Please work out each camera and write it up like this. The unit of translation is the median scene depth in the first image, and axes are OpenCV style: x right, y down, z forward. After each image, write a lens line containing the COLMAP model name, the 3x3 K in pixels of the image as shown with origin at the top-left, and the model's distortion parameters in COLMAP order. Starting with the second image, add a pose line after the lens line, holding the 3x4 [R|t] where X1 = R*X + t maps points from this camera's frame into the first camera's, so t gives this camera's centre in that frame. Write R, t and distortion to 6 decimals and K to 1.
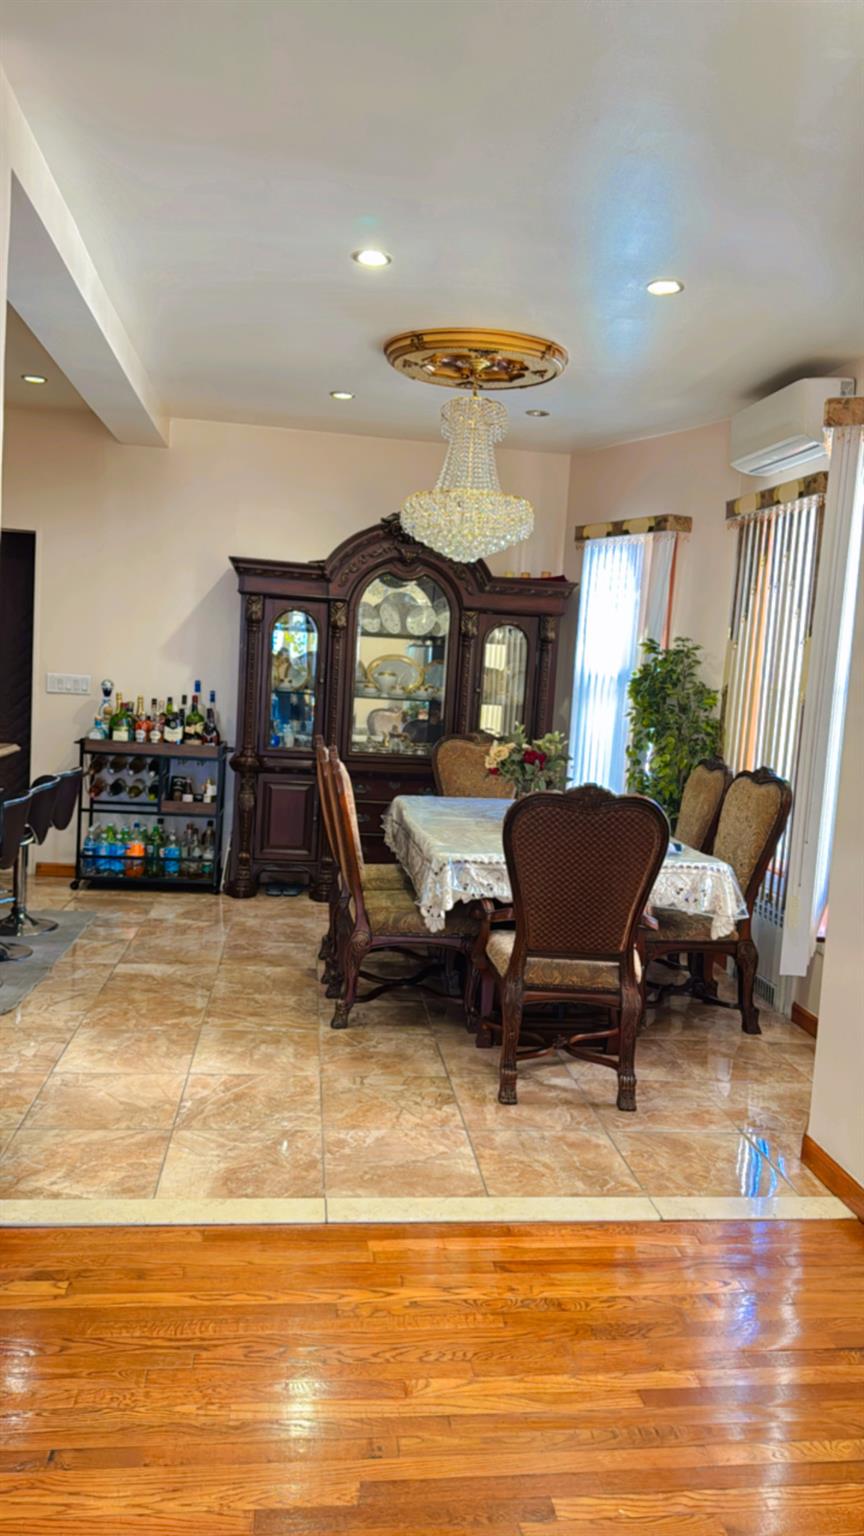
lens RADIAL K [[1112.0, 0, 432.0], [0, 1112.0, 768.0], [0, 0, 1]] dist [0.003804, 0.000121]
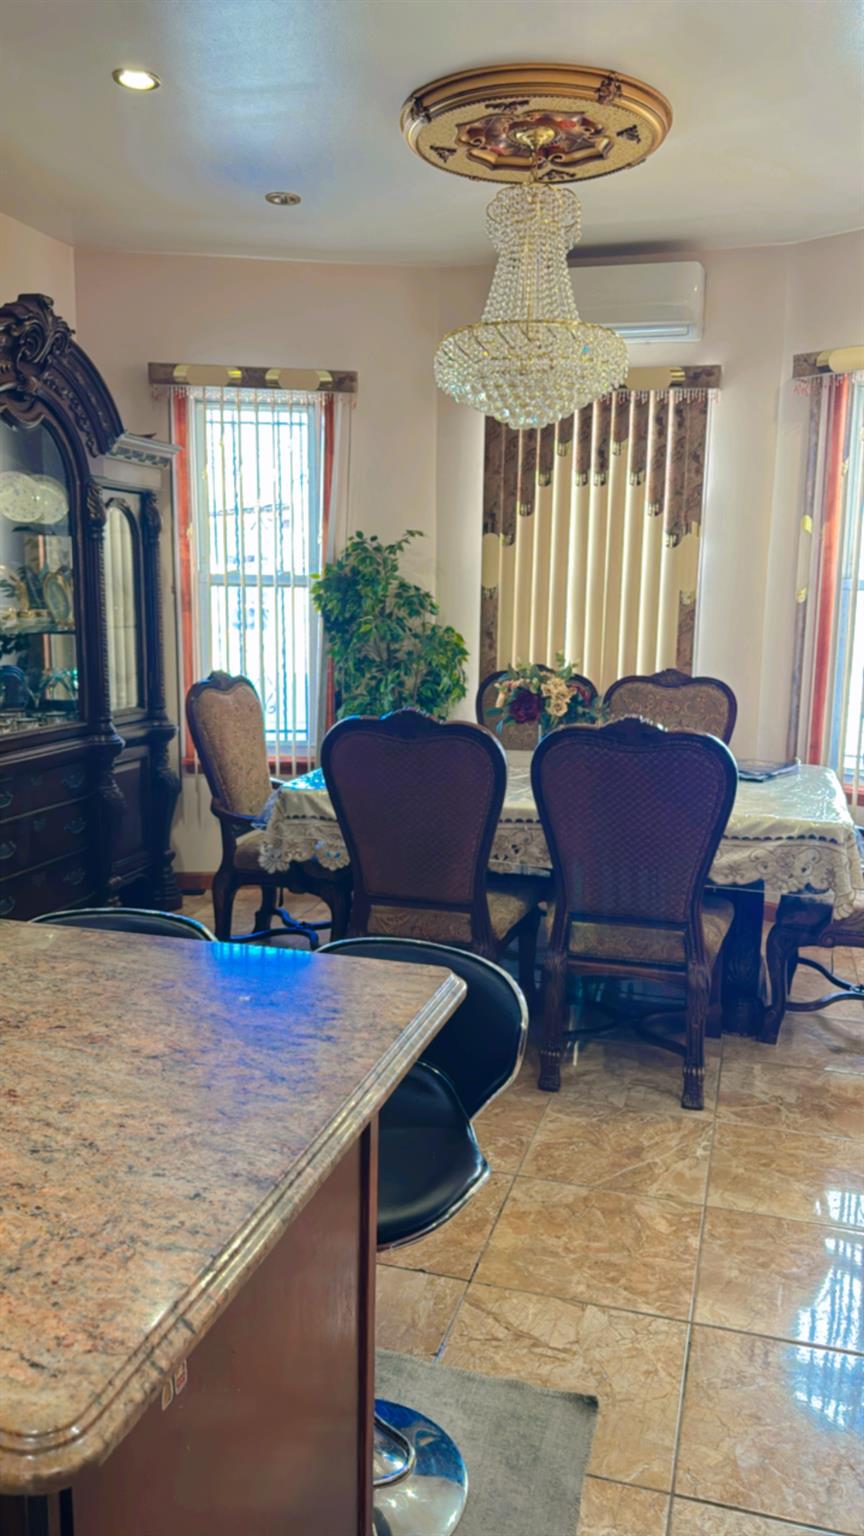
lens RADIAL K [[1169.9, 0, 432.0], [0, 1169.9, 768.0], [0, 0, 1]] dist [-0.000204, -0.000852]
pose [[0.400721, -0.198488, 0.894441, -0.767658], [0.095311, 0.979985, 0.174771, -0.123840], [-0.911229, 0.015216, 0.411619, 0.832734]]
